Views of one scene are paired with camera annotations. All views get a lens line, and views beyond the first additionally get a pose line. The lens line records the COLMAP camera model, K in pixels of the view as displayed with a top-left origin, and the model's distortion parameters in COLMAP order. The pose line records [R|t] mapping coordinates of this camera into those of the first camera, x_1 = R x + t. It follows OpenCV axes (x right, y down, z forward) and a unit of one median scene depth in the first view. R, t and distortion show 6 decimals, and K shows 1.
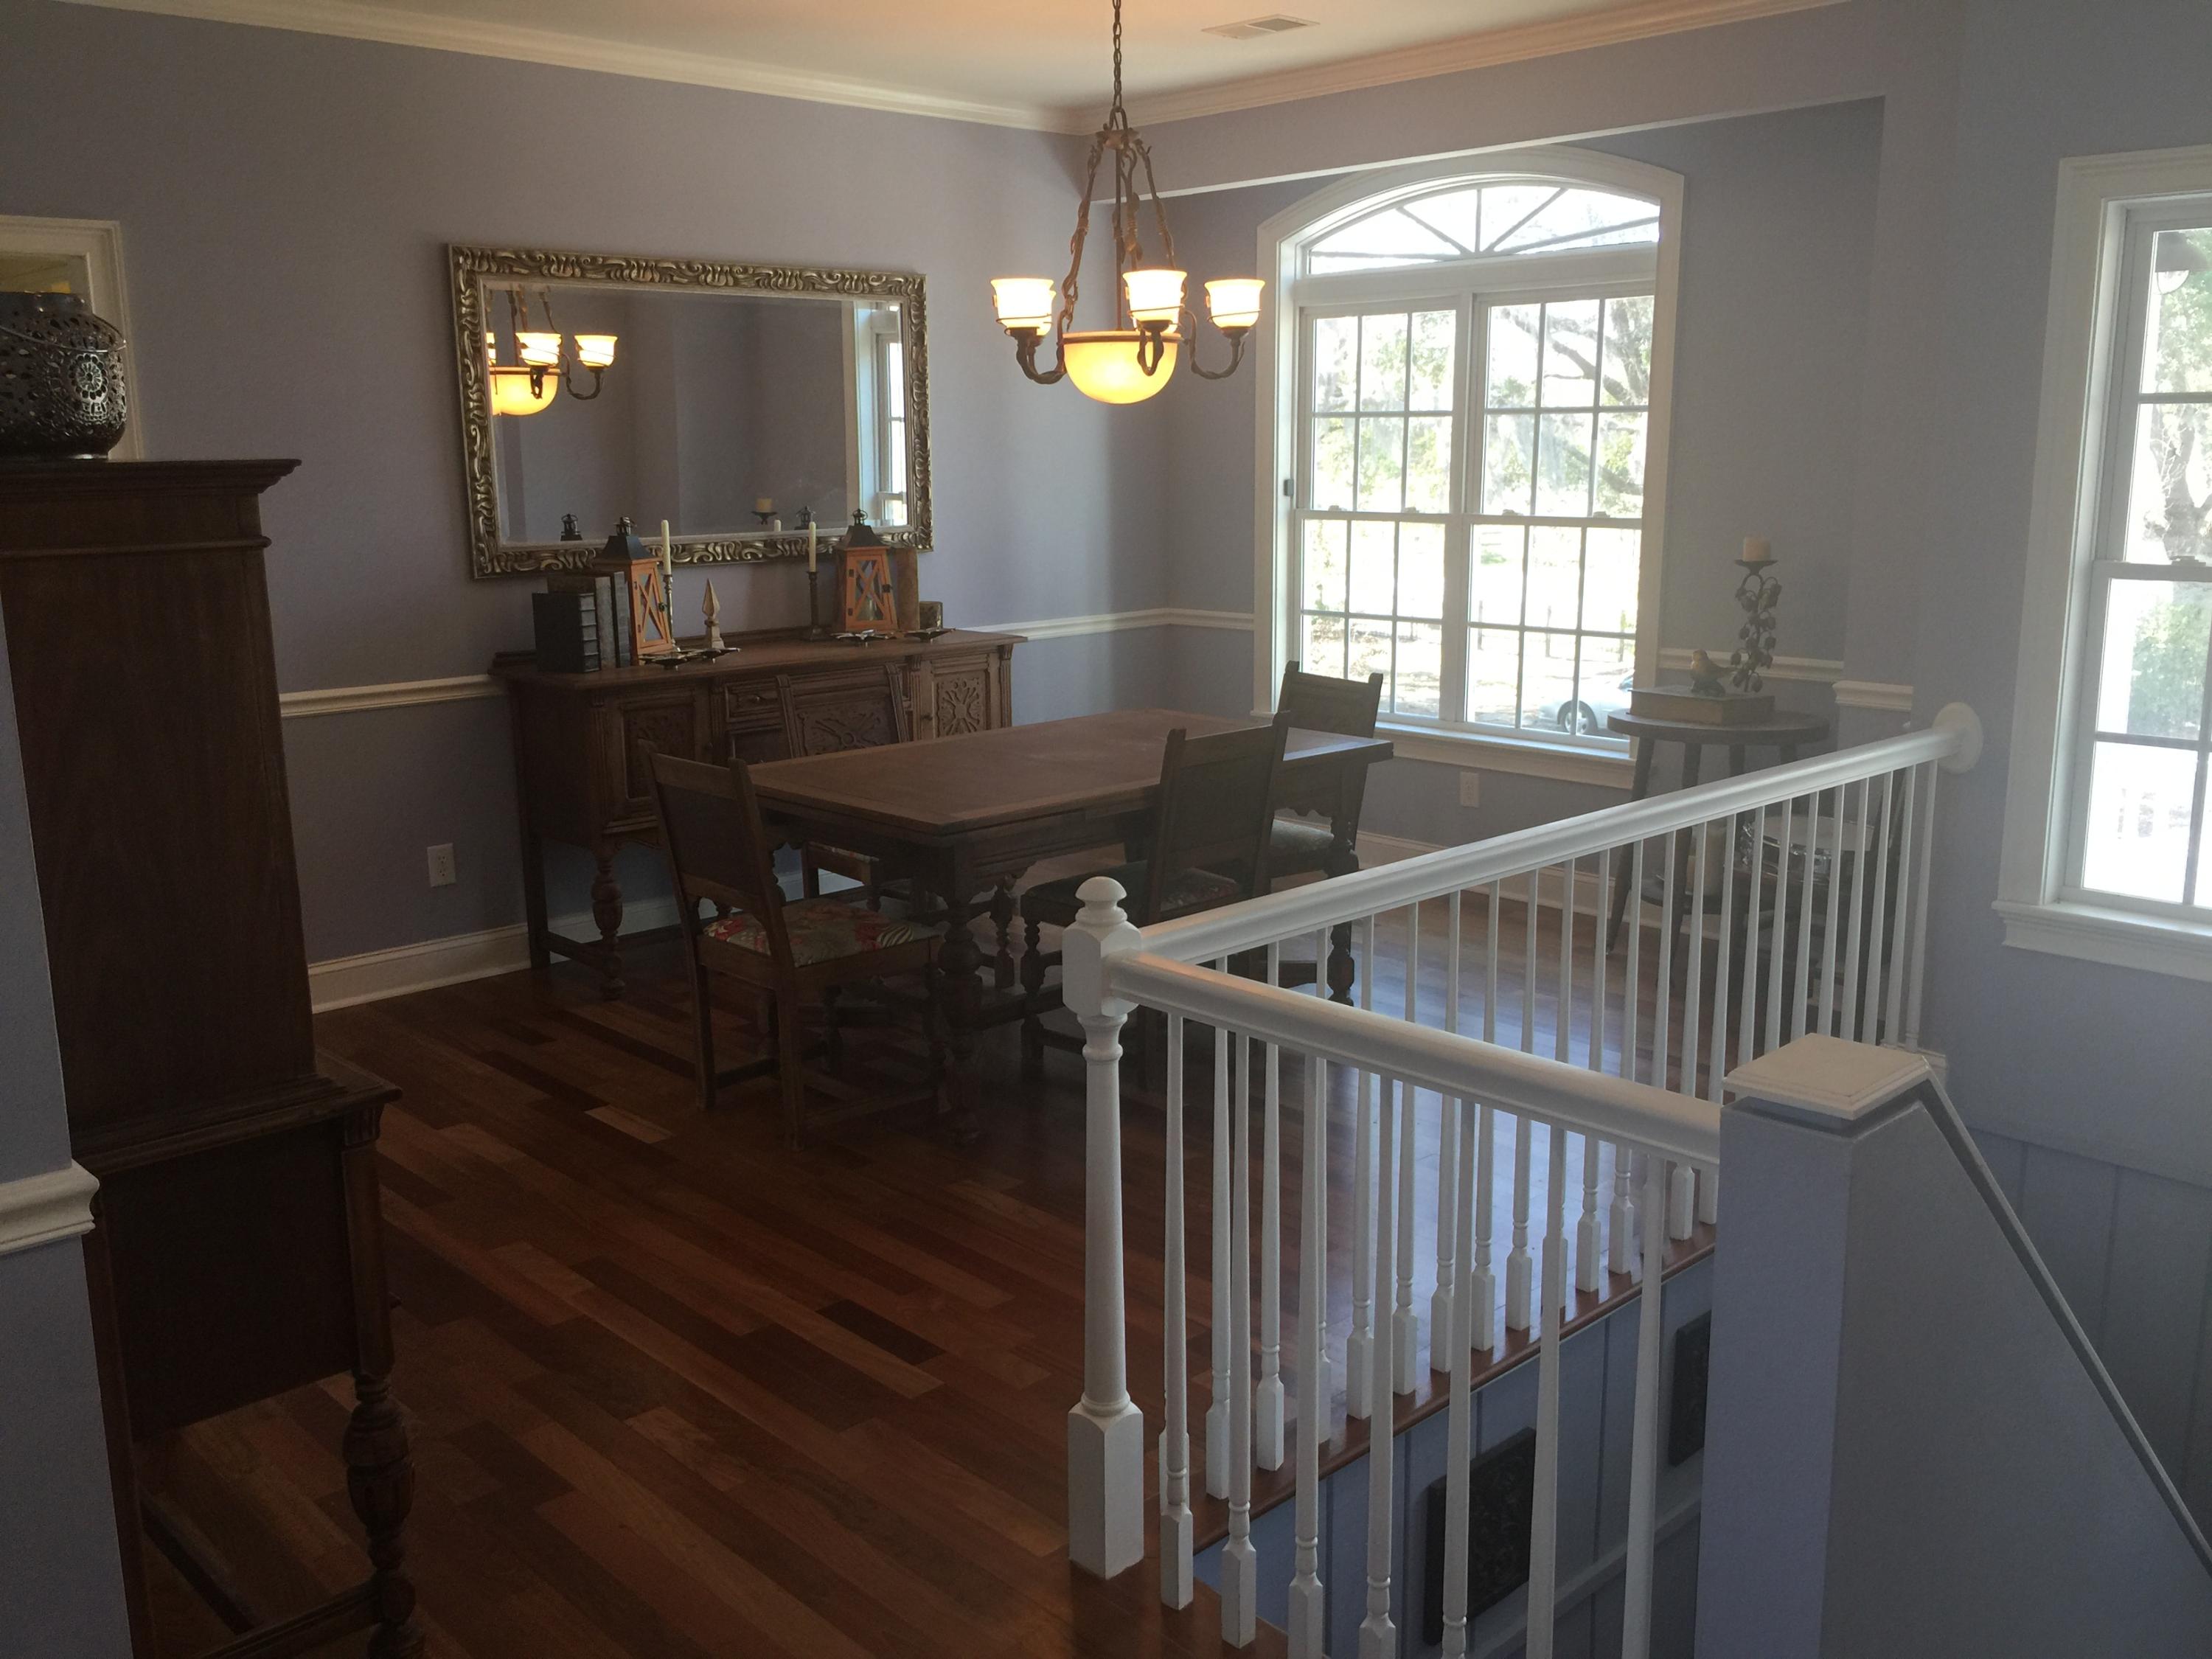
lens RADIAL K [[1902.1, 0, 1100.2], [0, 1902.1, 830.5], [0, 0, 1]] dist [0.066990, -0.099814]
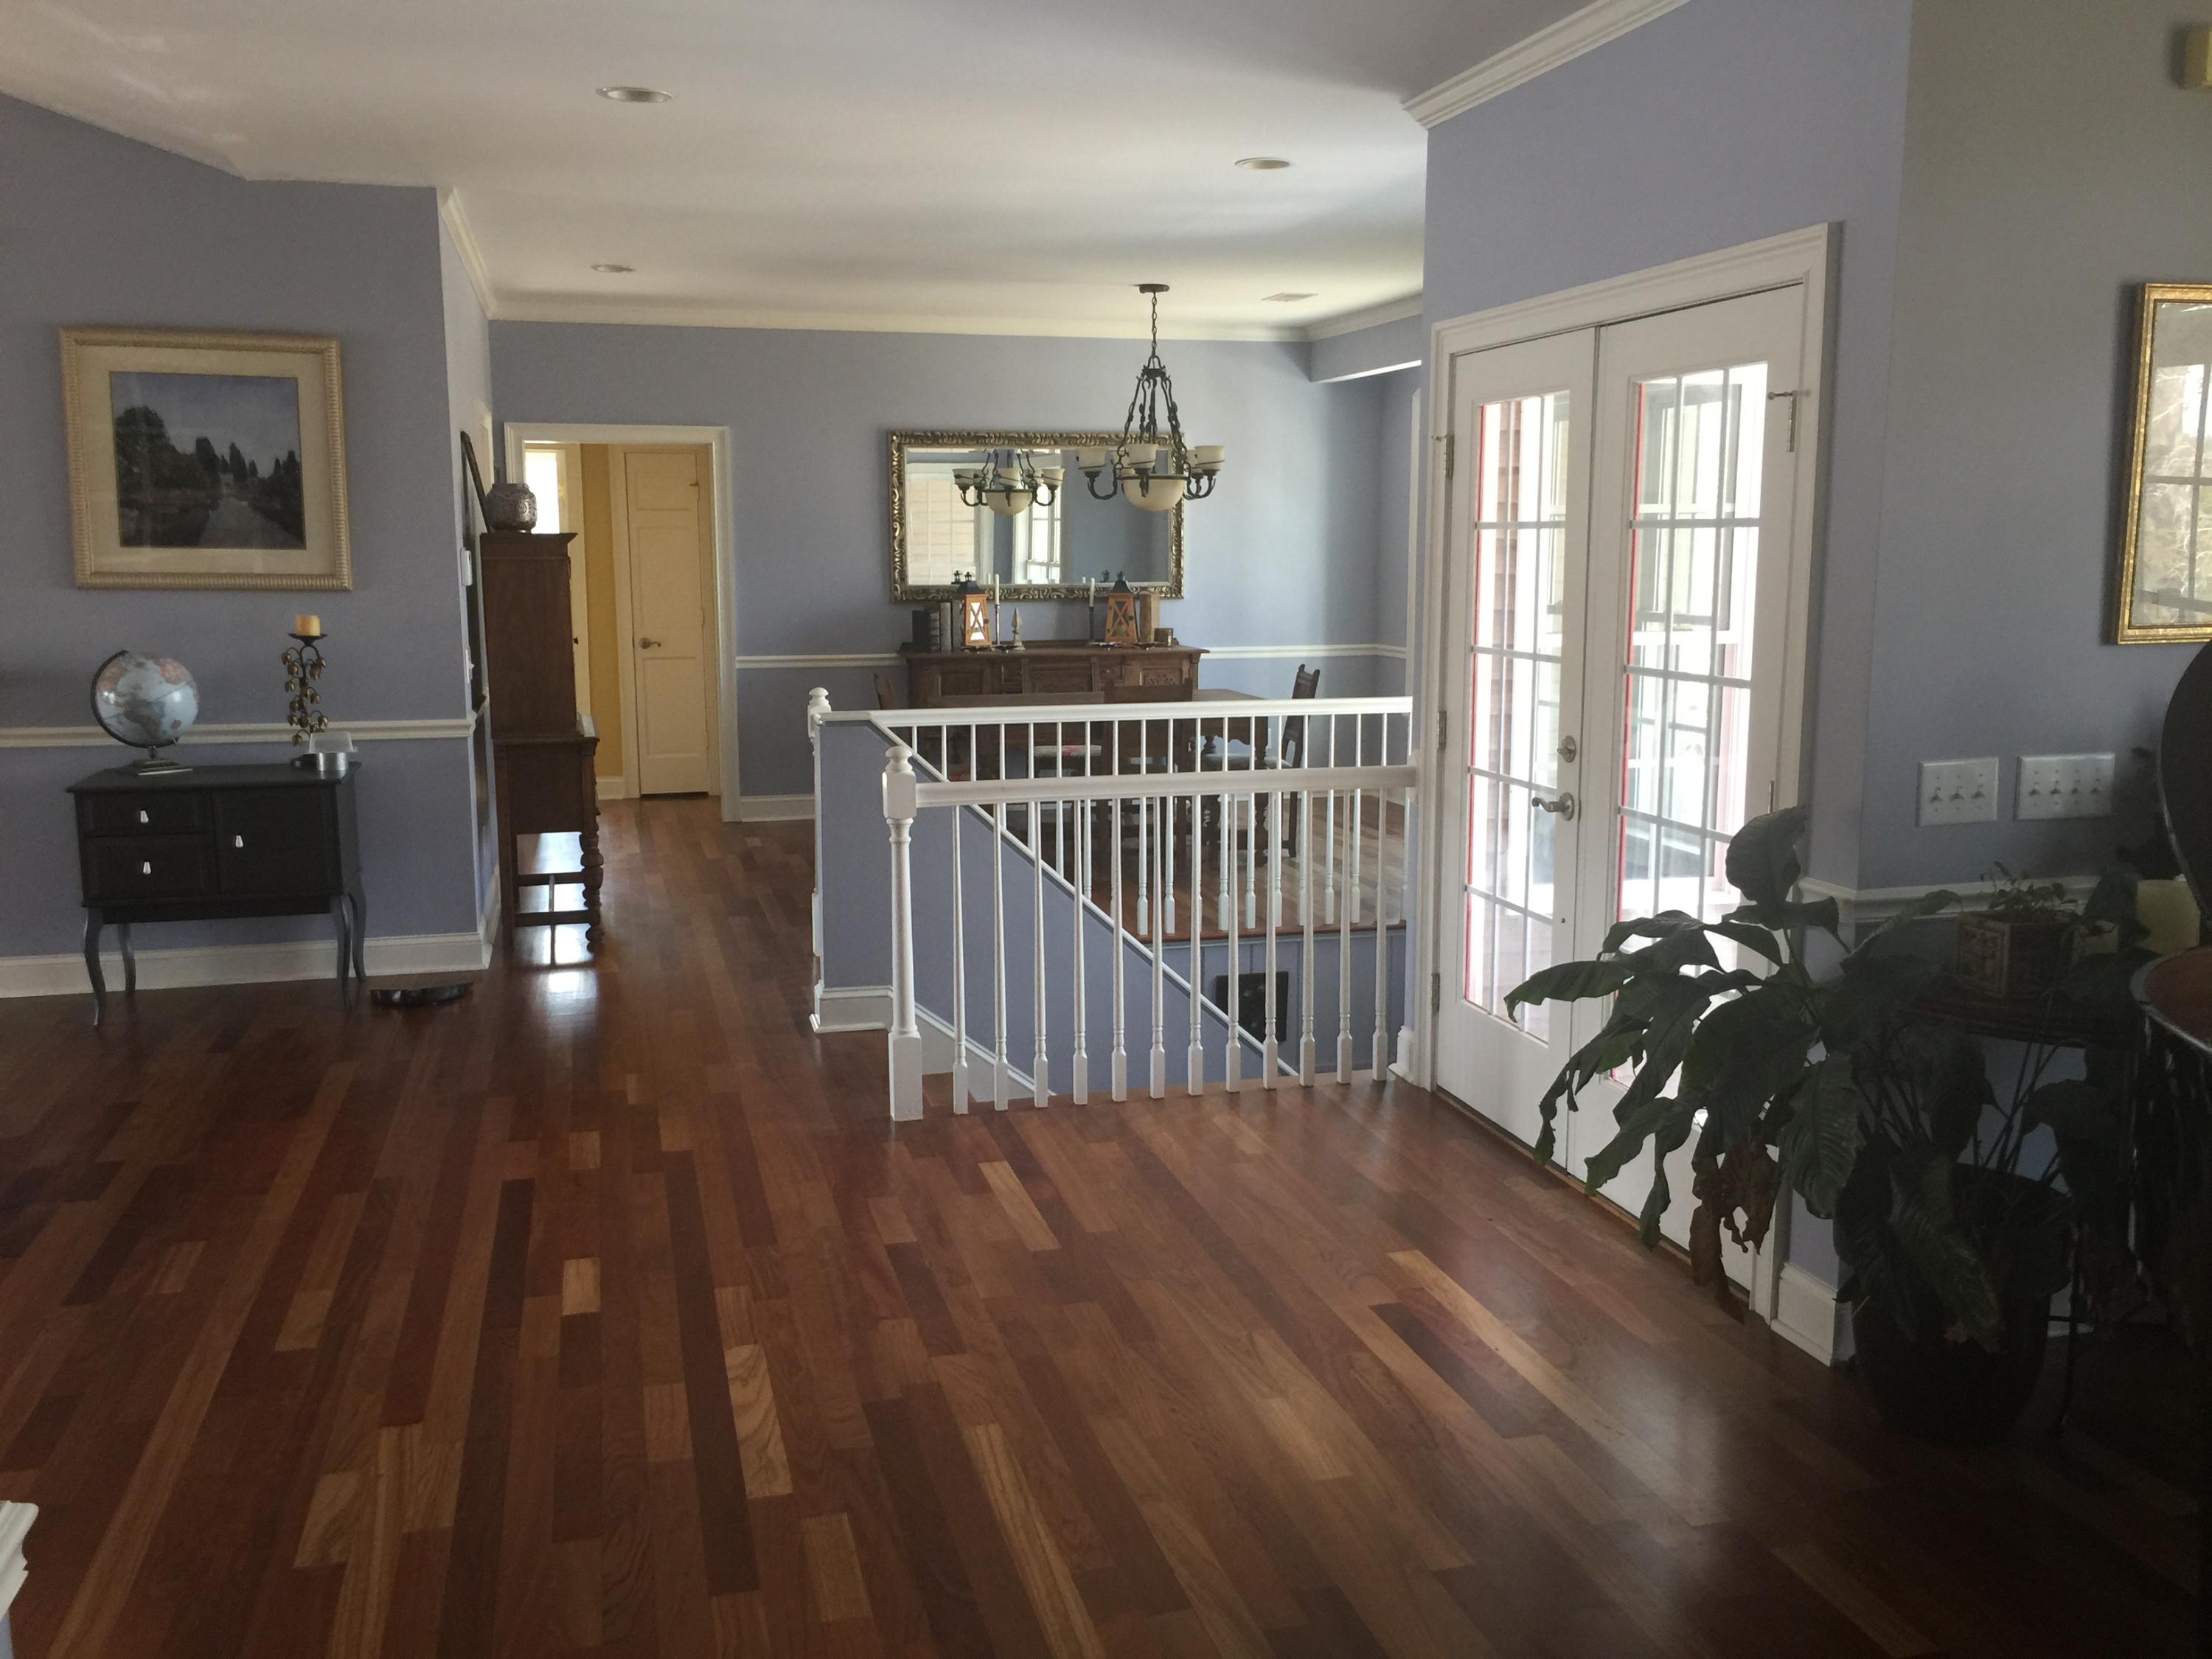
lens RADIAL K [[1902.1, 0, 1100.0], [0, 1902.1, 832.3], [0, 0, 1]] dist [0.066990, -0.099814]
pose [[0.882838, 0.080013, -0.462812, 0.643563], [-0.101356, 0.994620, -0.021386, 0.098438], [0.458611, 0.065789, 0.886199, -0.485828]]
